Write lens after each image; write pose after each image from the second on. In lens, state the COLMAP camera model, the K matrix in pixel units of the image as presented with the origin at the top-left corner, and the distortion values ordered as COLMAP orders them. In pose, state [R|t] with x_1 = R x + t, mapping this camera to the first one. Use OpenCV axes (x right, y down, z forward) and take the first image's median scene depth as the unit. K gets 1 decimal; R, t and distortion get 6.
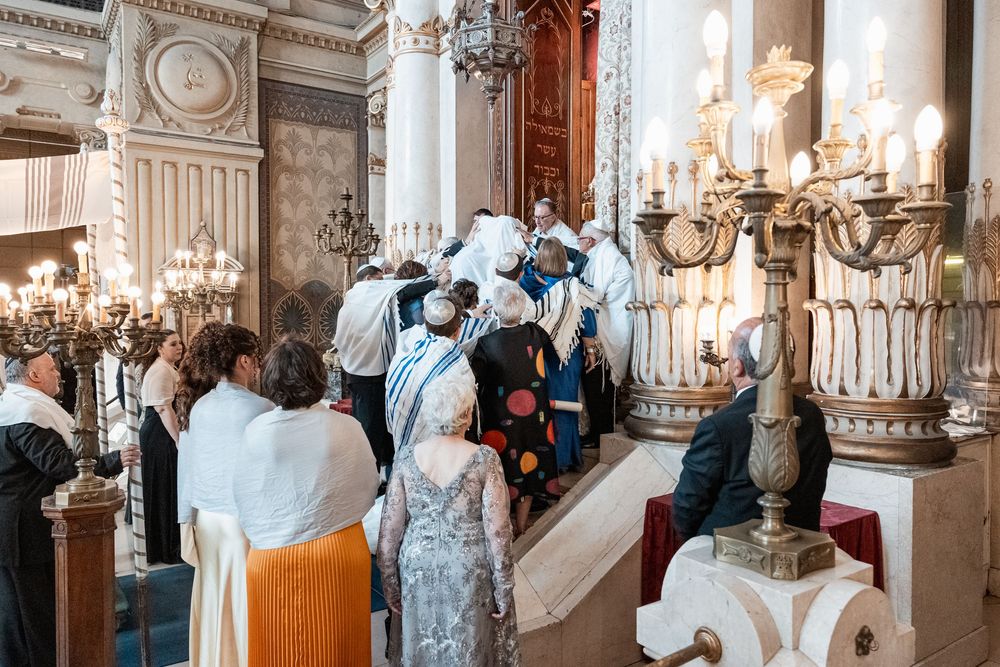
lens RADIAL K [[706.7, 0, 500.0], [0, 706.7, 333.5], [0, 0, 1]] dist [-0.003964, -0.001896]
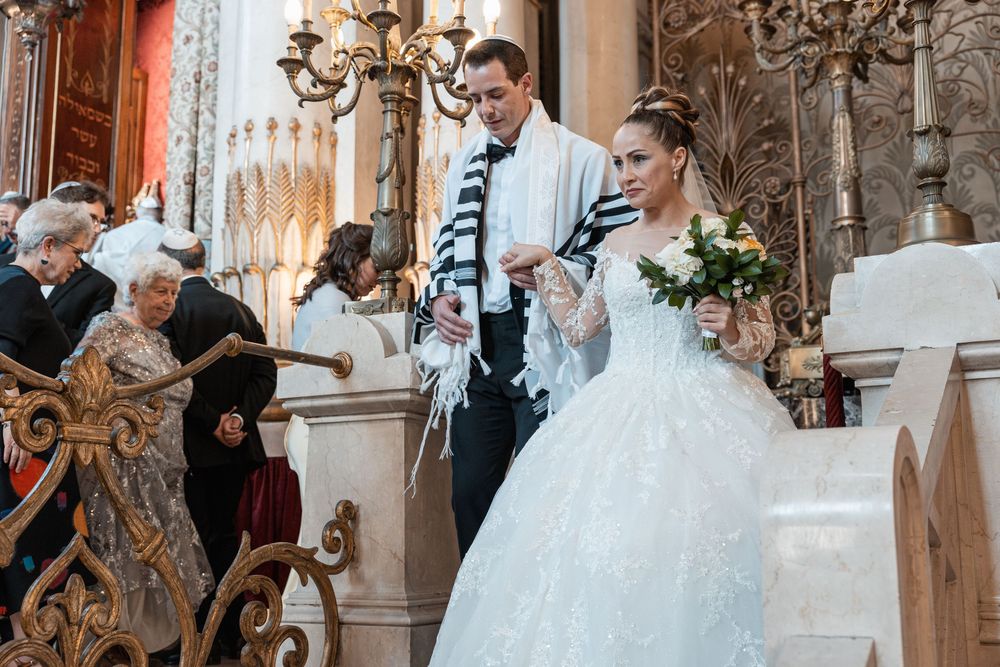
lens RADIAL K [[1201.0, 0, 466.7], [0, 1201.0, 333.1], [0, 0, 1]] dist [-0.010097, 0.026711]
pose [[0.893594, 0.085642, 0.440631, -0.112898], [0.011806, 0.976807, -0.213797, 0.216018], [-0.448721, 0.196250, 0.871857, -0.241194]]
